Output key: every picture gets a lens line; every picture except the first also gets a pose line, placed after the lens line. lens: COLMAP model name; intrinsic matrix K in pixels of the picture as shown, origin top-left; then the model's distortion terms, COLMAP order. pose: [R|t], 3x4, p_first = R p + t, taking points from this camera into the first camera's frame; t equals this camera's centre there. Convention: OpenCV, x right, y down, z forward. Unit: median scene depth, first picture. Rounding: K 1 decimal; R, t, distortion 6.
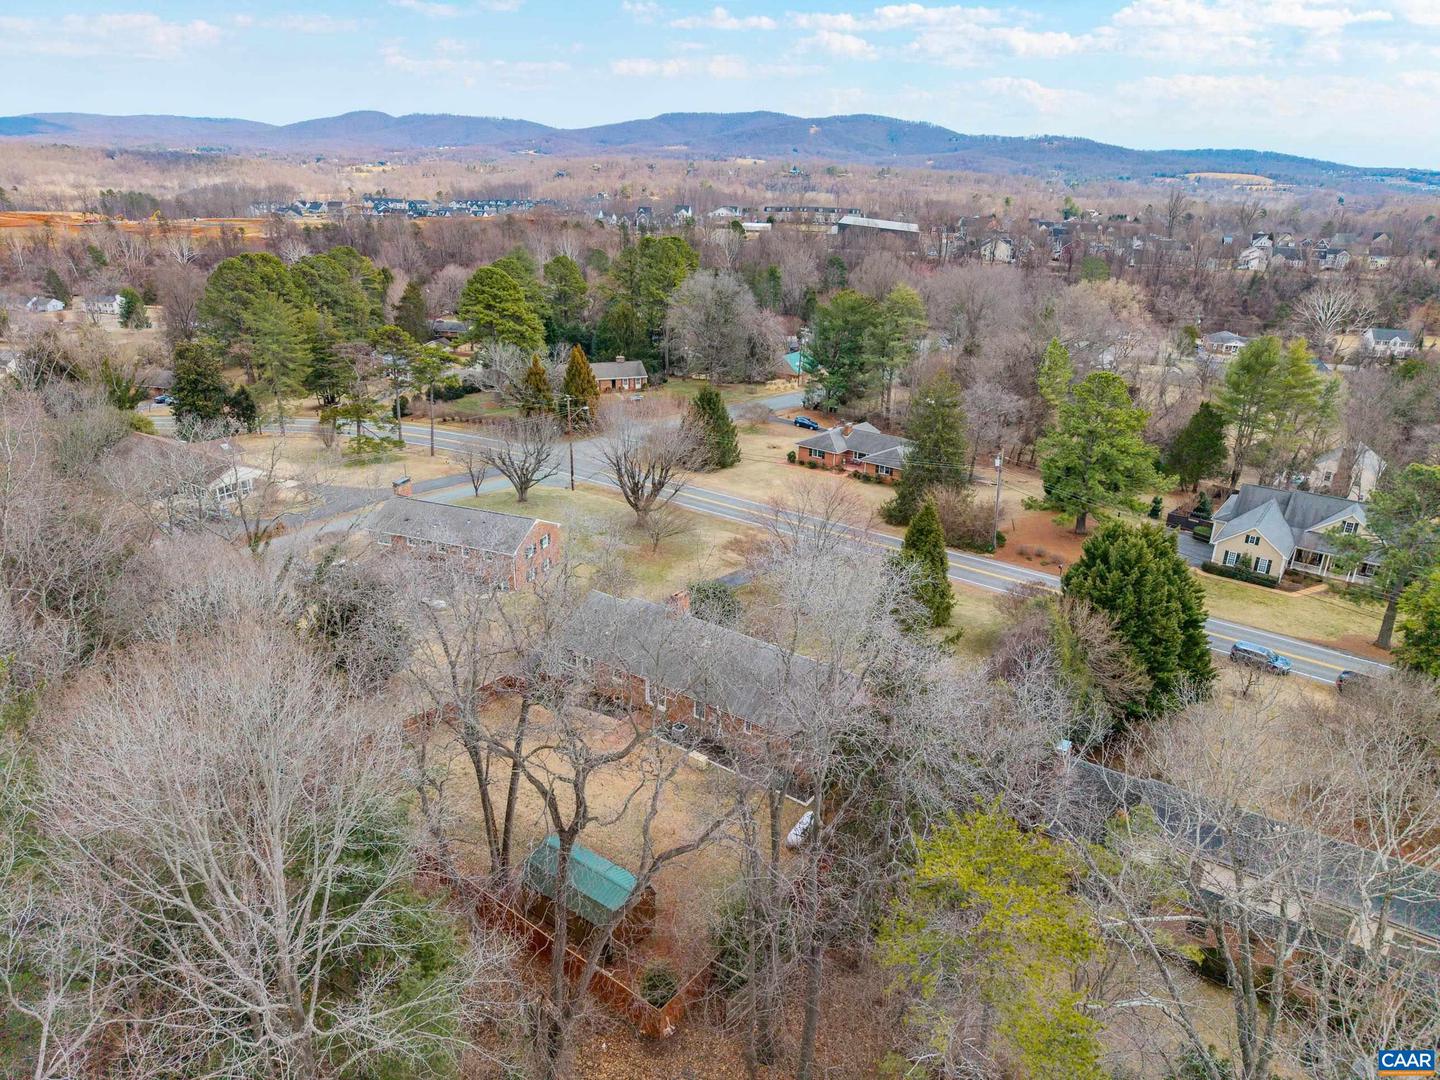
lens RADIAL K [[988.4, 0, 720.0], [0, 988.4, 540.0], [0, 0, 1]] dist [0.009294, 0.001659]
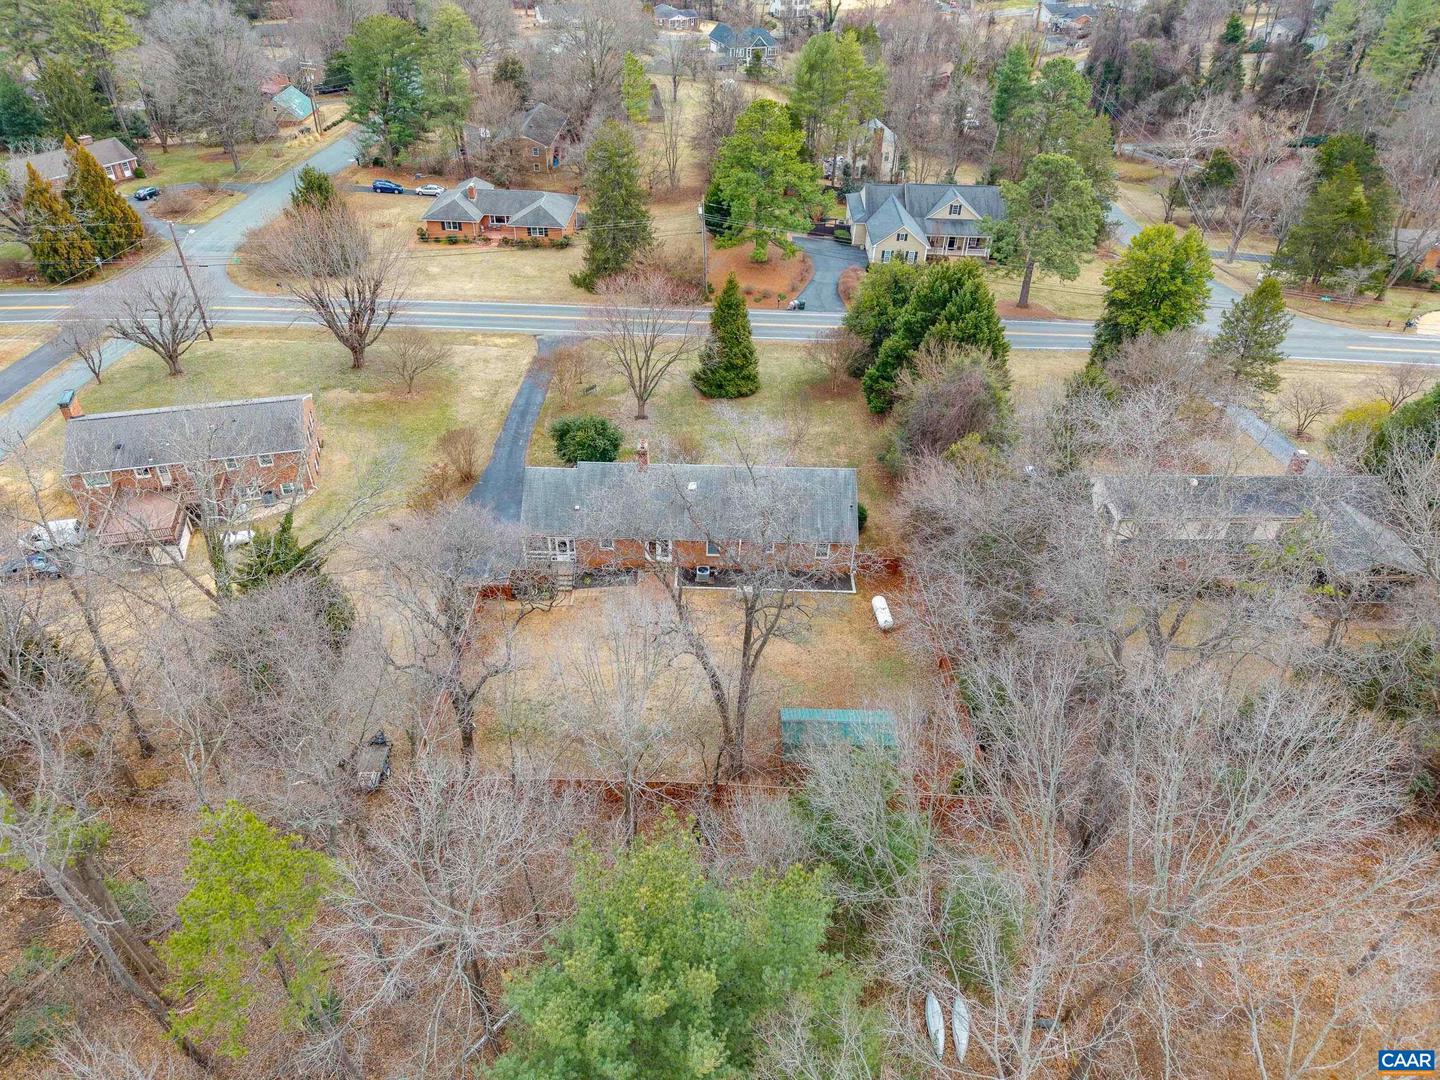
lens RADIAL K [[988.4, 0, 720.0], [0, 988.4, 540.0], [0, 0, 1]] dist [0.009294, 0.001659]
pose [[0.786541, -0.365353, 0.497866, -0.267372], [0.198212, 0.912914, 0.356792, -0.101312], [-0.584863, -0.181948, 0.790462, 0.094323]]
